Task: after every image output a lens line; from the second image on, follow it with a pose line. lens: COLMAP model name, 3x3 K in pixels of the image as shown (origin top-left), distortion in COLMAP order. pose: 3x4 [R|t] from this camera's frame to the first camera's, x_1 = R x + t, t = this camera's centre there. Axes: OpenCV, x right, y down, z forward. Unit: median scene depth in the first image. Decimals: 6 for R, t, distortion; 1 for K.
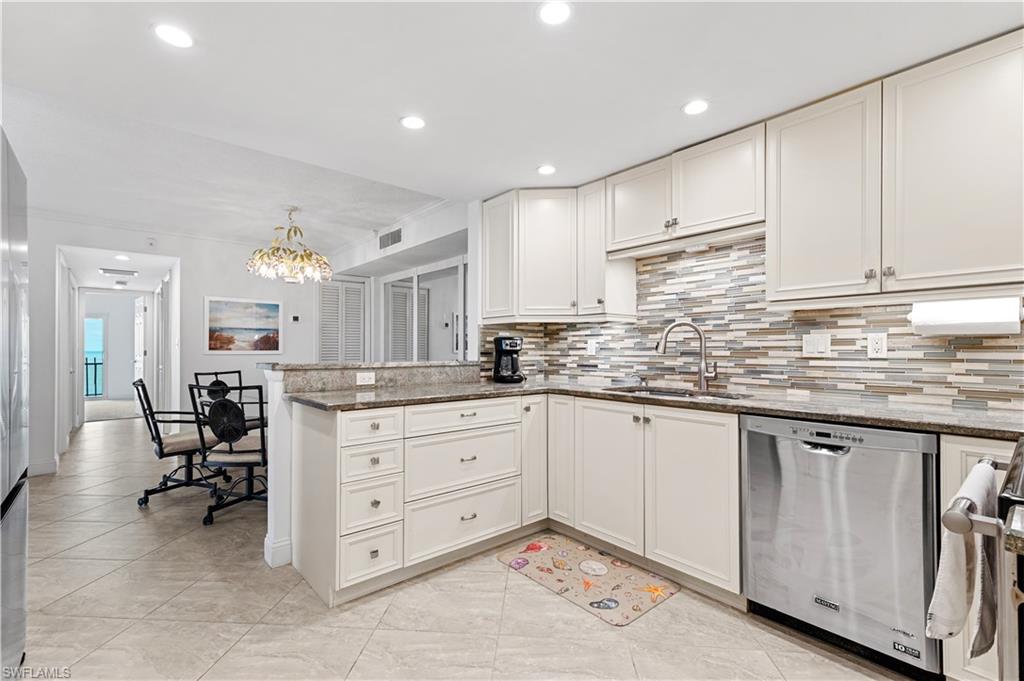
lens RADIAL K [[459.1, 0, 504.8], [0, 459.1, 344.2], [0, 0, 1]] dist [0.018488, -0.000222]
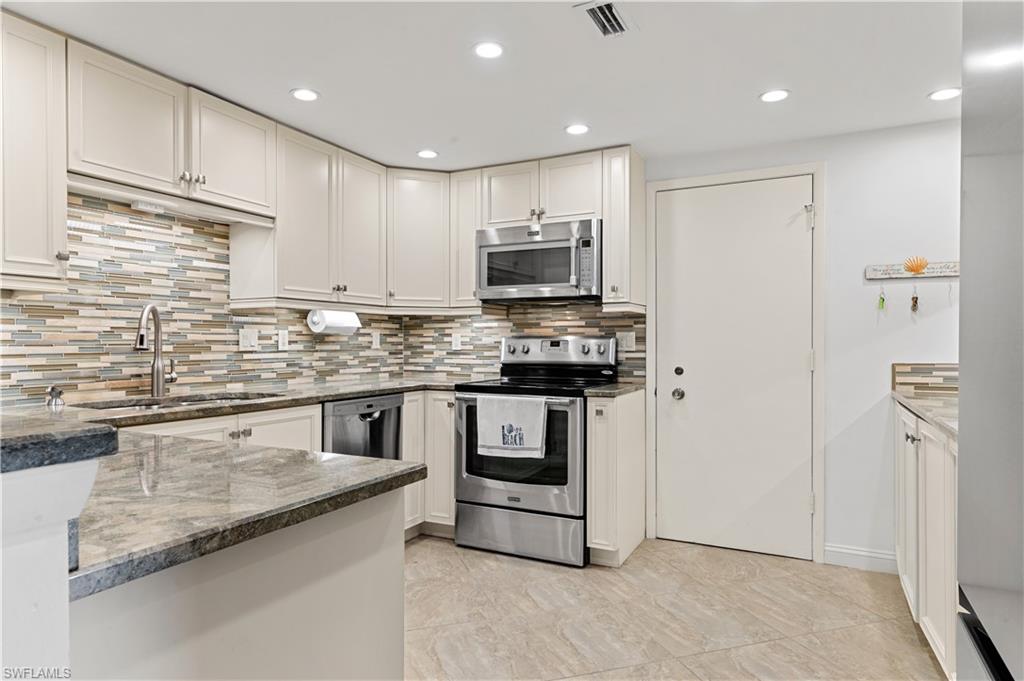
lens RADIAL K [[598.4, 0, 512.0], [0, 598.4, 340.5], [0, 0, 1]] dist [-0.000111, -0.000170]
pose [[-0.385202, 0.004279, 0.922822, -0.787192], [-0.009237, 0.999921, -0.008493, 0.010205], [-0.922786, -0.011796, -0.385132, 0.931227]]
